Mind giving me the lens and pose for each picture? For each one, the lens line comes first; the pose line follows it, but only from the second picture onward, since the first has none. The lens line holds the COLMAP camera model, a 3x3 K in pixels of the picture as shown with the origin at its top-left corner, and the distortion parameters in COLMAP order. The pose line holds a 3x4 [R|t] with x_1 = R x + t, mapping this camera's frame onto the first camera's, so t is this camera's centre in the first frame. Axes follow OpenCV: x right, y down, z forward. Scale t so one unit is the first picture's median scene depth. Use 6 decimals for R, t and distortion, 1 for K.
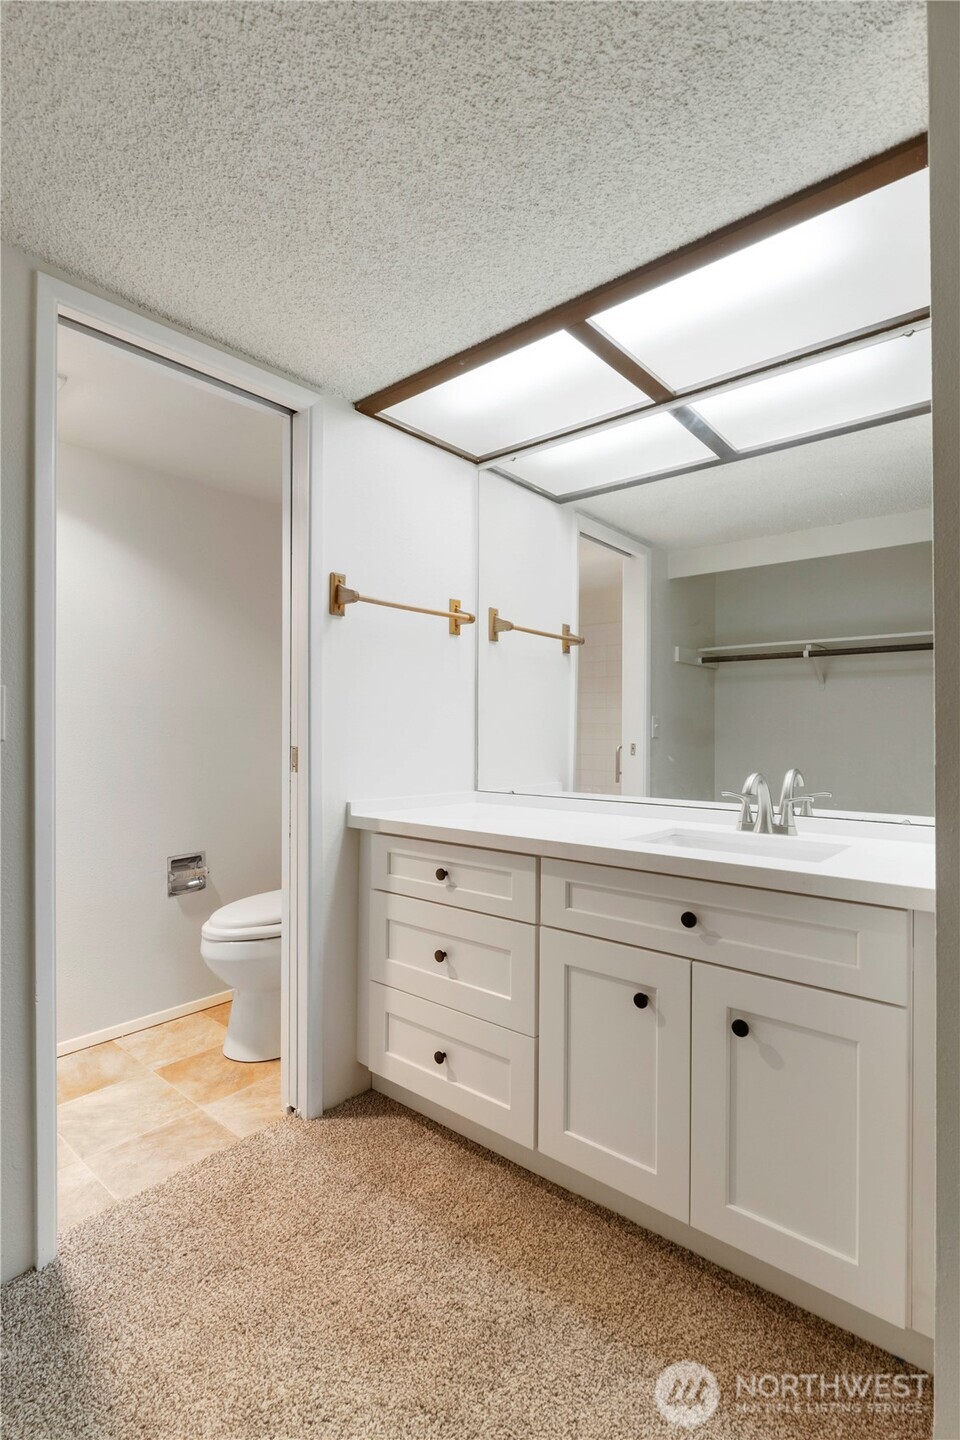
lens RADIAL K [[694.7, 0, 482.7], [0, 694.7, 720.3], [0, 0, 1]] dist [0.002686, -0.000442]
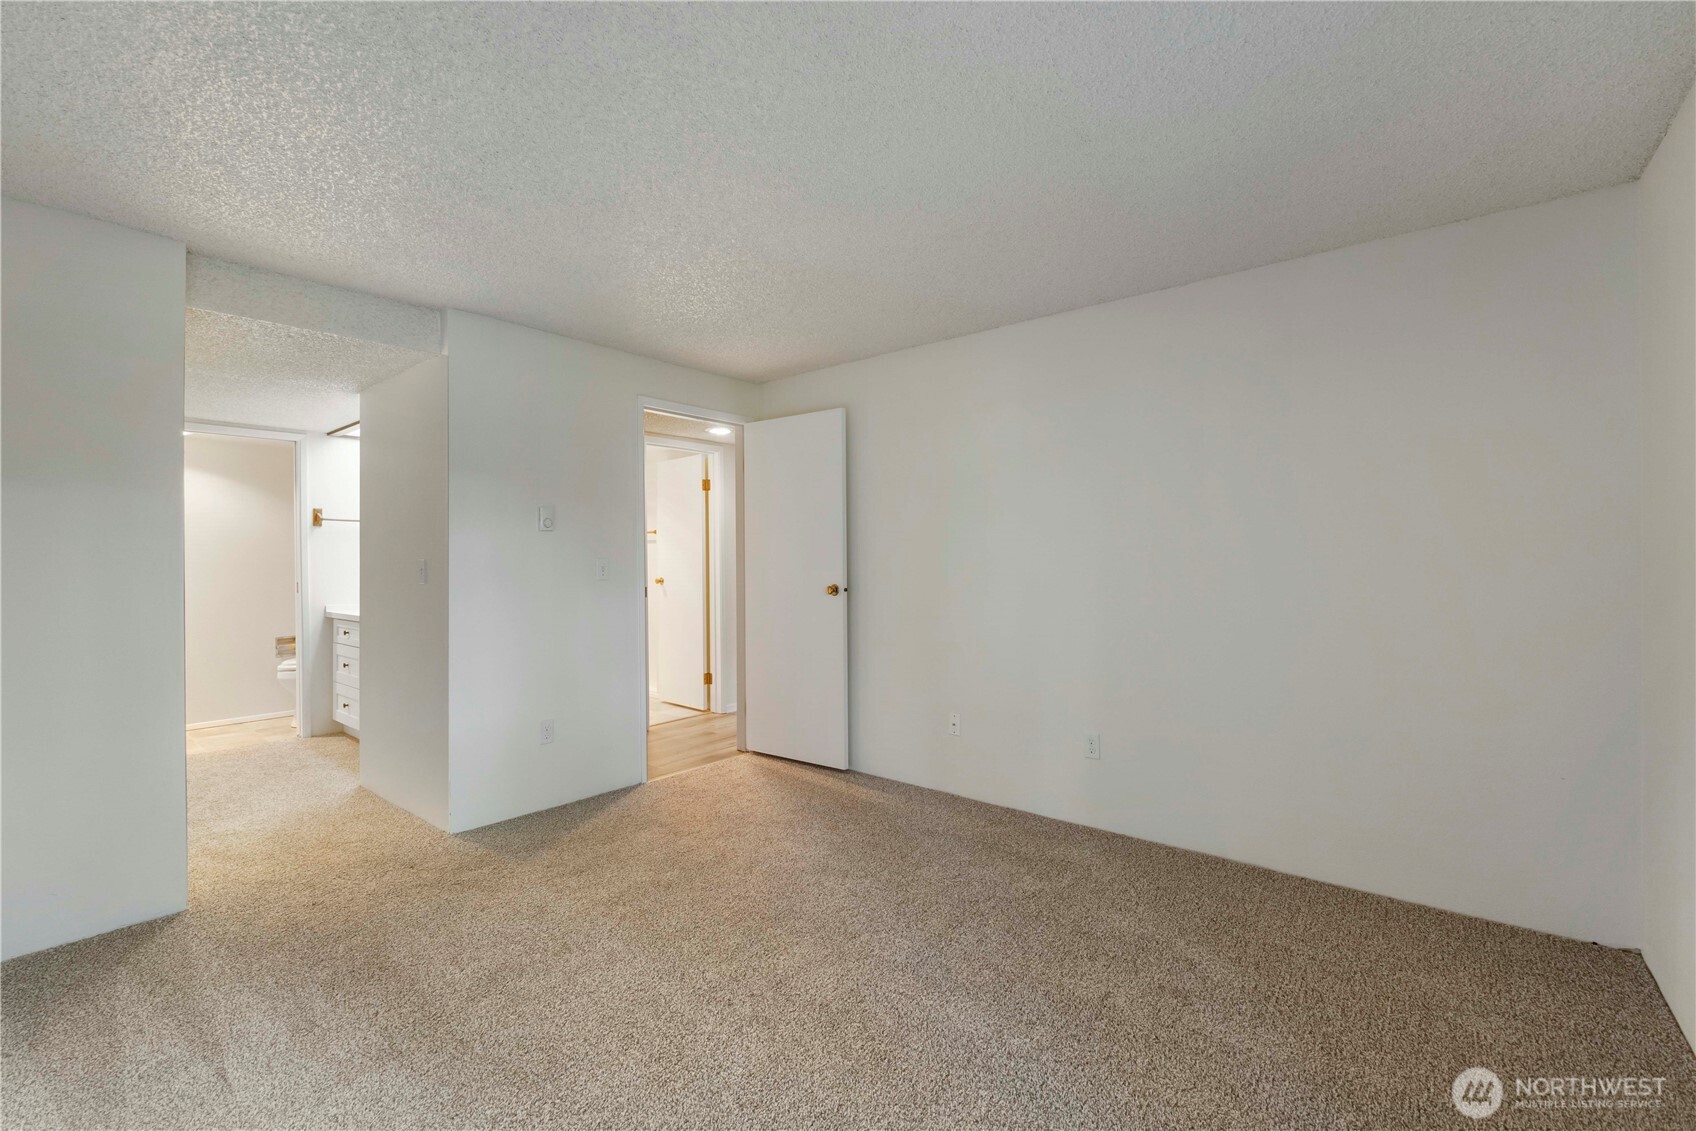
lens RADIAL K [[717.2, 0, 887.4], [0, 717.2, 558.2], [0, 0, 1]] dist [-0.069846, 0.016848]
pose [[0.998578, -0.013895, 0.051470, 1.586678], [0.013465, 0.999872, 0.008683, -0.038995], [-0.051584, -0.007978, 0.998637, -1.412166]]
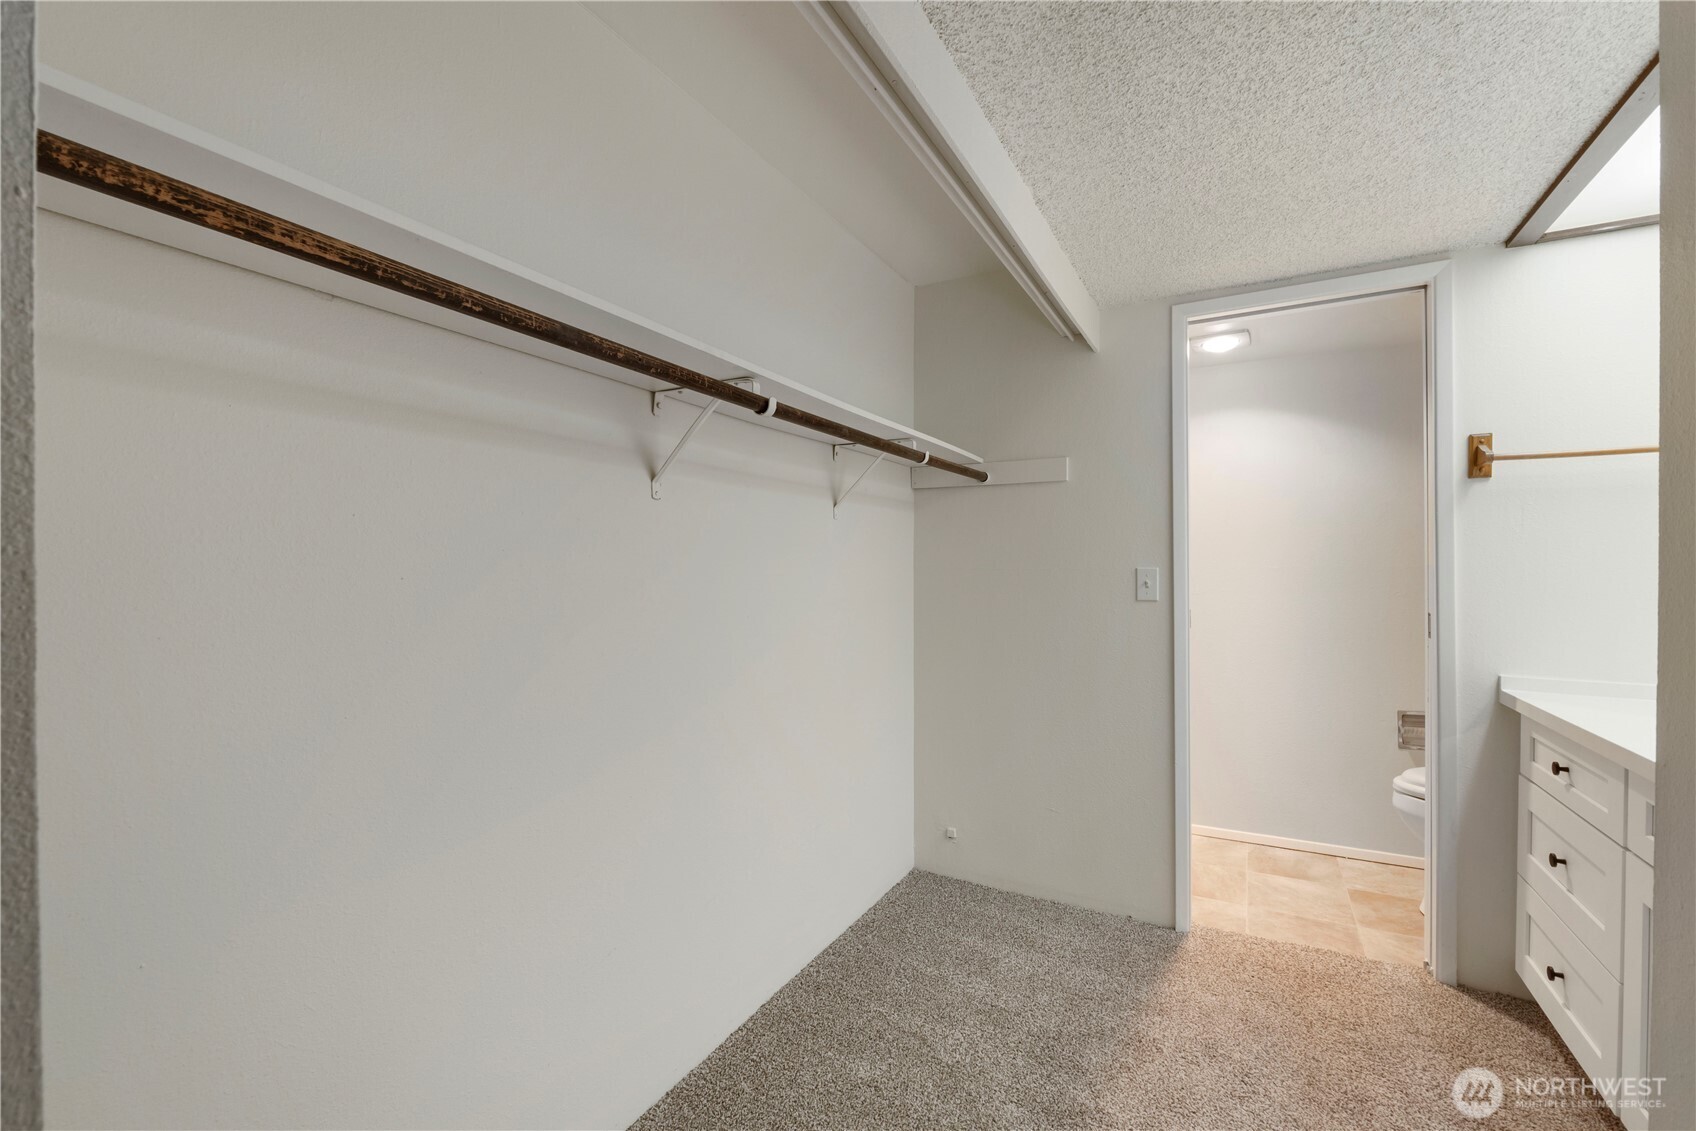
lens RADIAL K [[734.9, 0, 844.1], [0, 734.9, 568.4], [0, 0, 1]] dist [-0.005424, -0.000089]
pose [[0.204539, -0.002459, -0.978855, 0.597377], [0.012215, 0.999925, 0.000040, -0.038006], [0.978782, -0.011965, 0.204554, -0.059330]]
